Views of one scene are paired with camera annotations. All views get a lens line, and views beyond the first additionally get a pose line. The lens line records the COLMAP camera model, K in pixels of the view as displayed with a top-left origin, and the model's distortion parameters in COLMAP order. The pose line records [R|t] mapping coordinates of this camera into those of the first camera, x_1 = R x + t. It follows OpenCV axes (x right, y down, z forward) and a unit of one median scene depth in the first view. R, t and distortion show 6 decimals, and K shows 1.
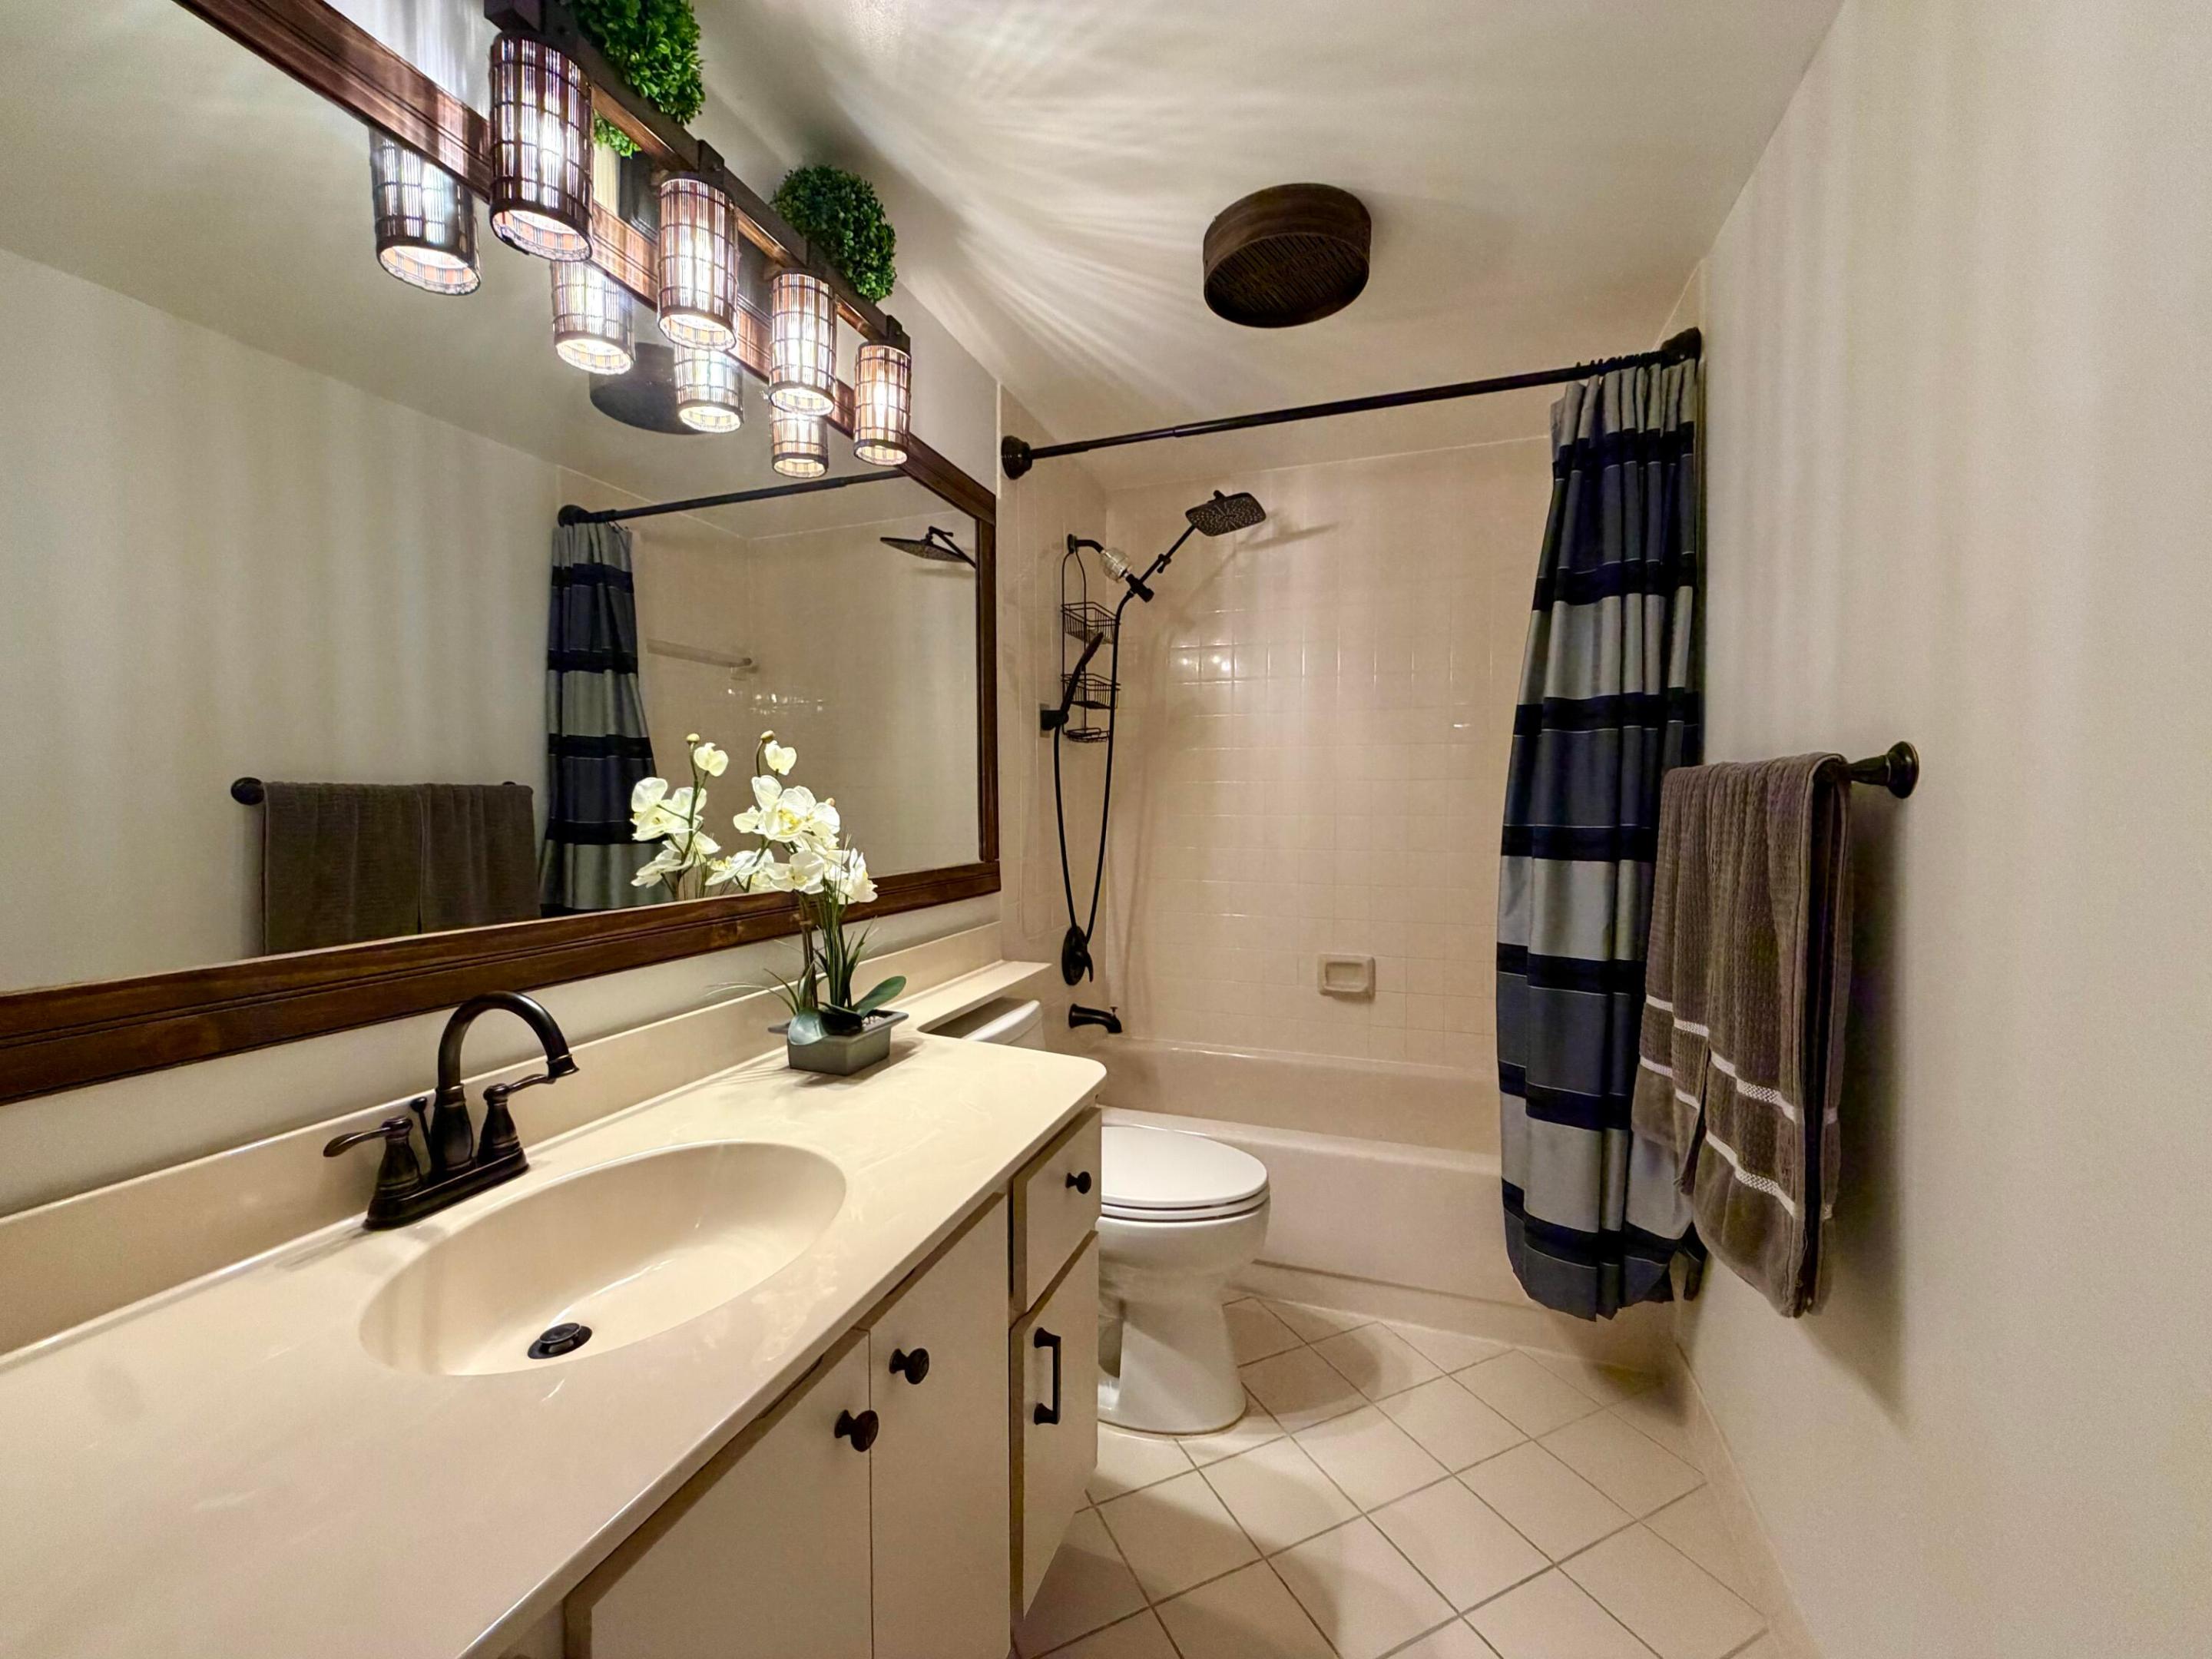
lens RADIAL K [[880.7, 0, 1103.5], [0, 880.7, 830.3], [0, 0, 1]] dist [-0.000405, -0.000892]
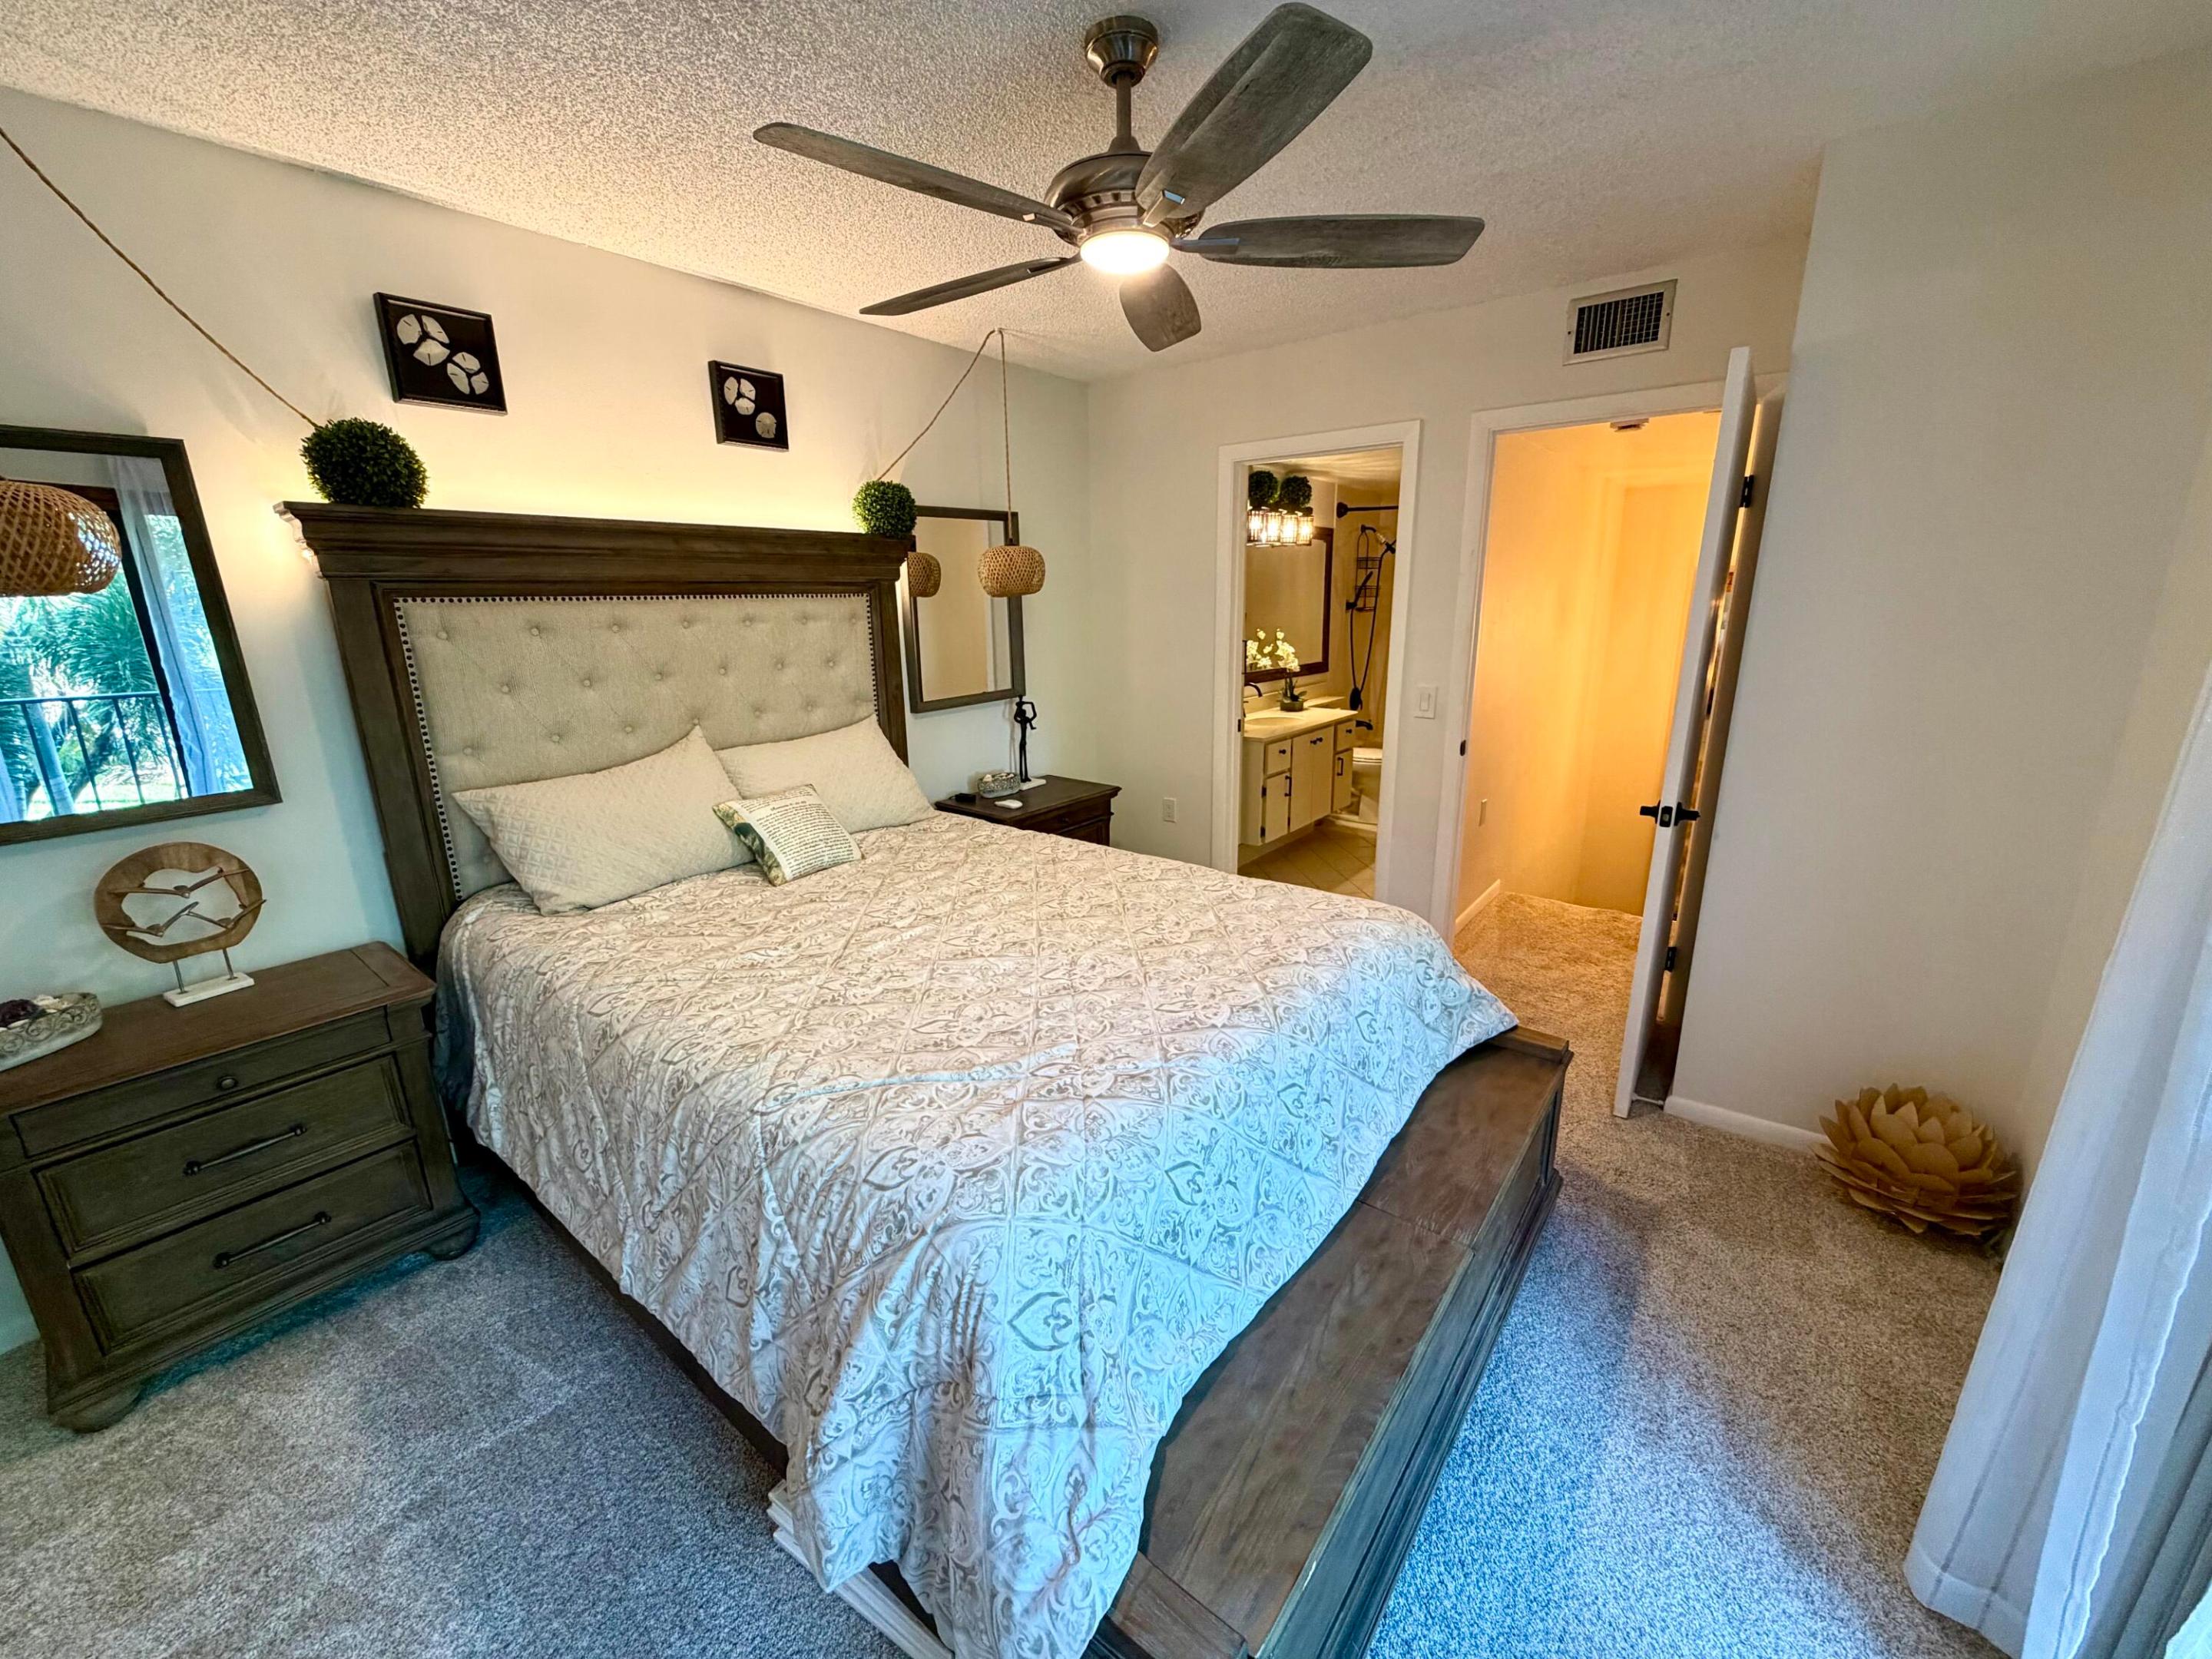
lens RADIAL K [[880.7, 0, 1106.3], [0, 880.7, 824.8], [0, 0, 1]] dist [-0.000405, -0.000892]
pose [[0.947104, 0.062255, -0.314832, 0.133688], [0.007427, 0.976490, 0.215435, -0.067812], [0.320842, -0.206377, 0.924375, -2.033248]]
